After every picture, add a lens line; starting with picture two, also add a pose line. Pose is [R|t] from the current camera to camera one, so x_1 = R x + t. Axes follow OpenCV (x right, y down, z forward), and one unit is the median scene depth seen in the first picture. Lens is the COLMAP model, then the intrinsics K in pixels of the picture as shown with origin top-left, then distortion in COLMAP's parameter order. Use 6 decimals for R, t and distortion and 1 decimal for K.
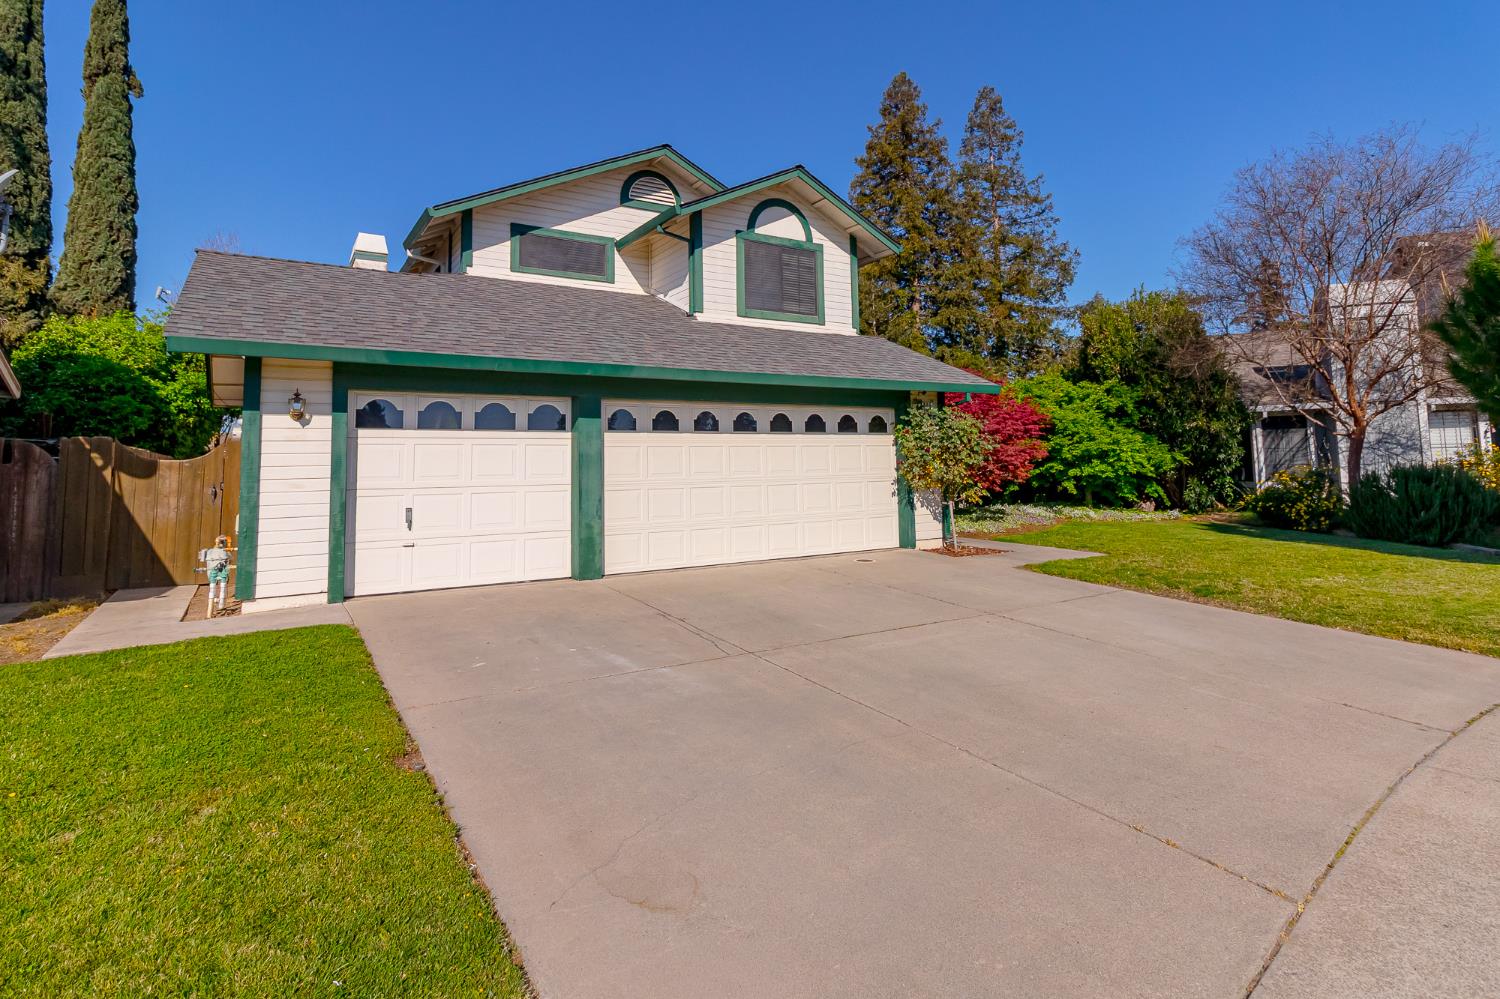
lens RADIAL K [[781.7, 0, 750.5], [0, 781.7, 409.6], [0, 0, 1]] dist [0.004305, -0.000814]
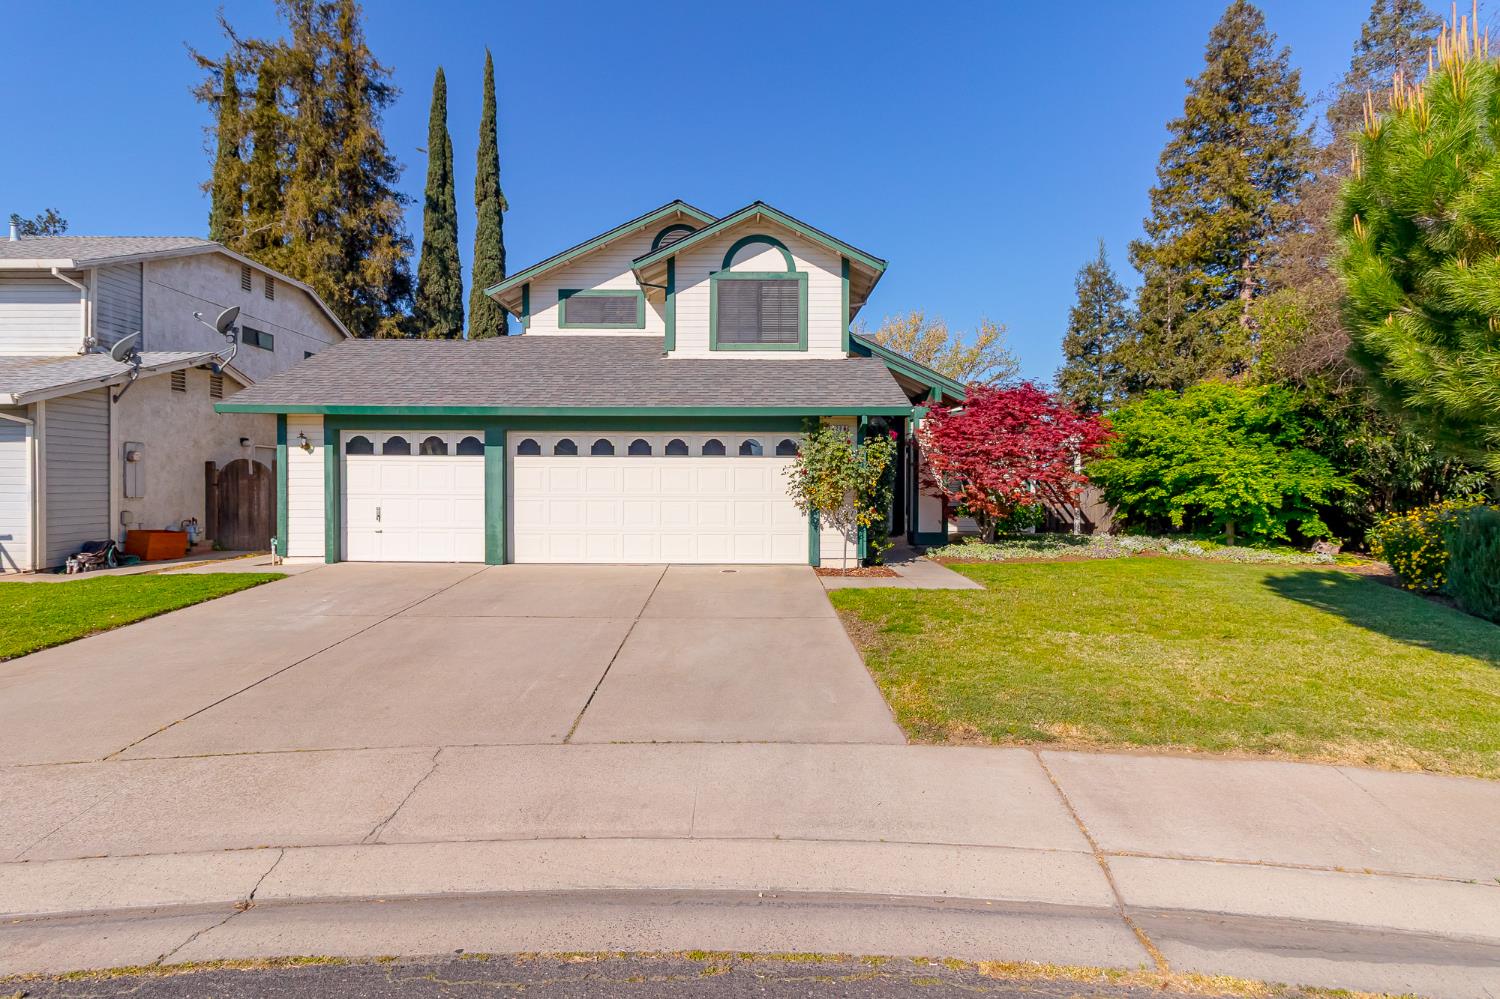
lens RADIAL K [[757.5, 0, 750.0], [0, 757.5, 499.5], [0, 0, 1]] dist [-0.000444, -0.001587]
pose [[0.844026, 0.033390, -0.535262, 0.621719], [0.020299, 0.995356, 0.094100, -0.007988], [0.535918, -0.090288, 0.839428, 0.099905]]
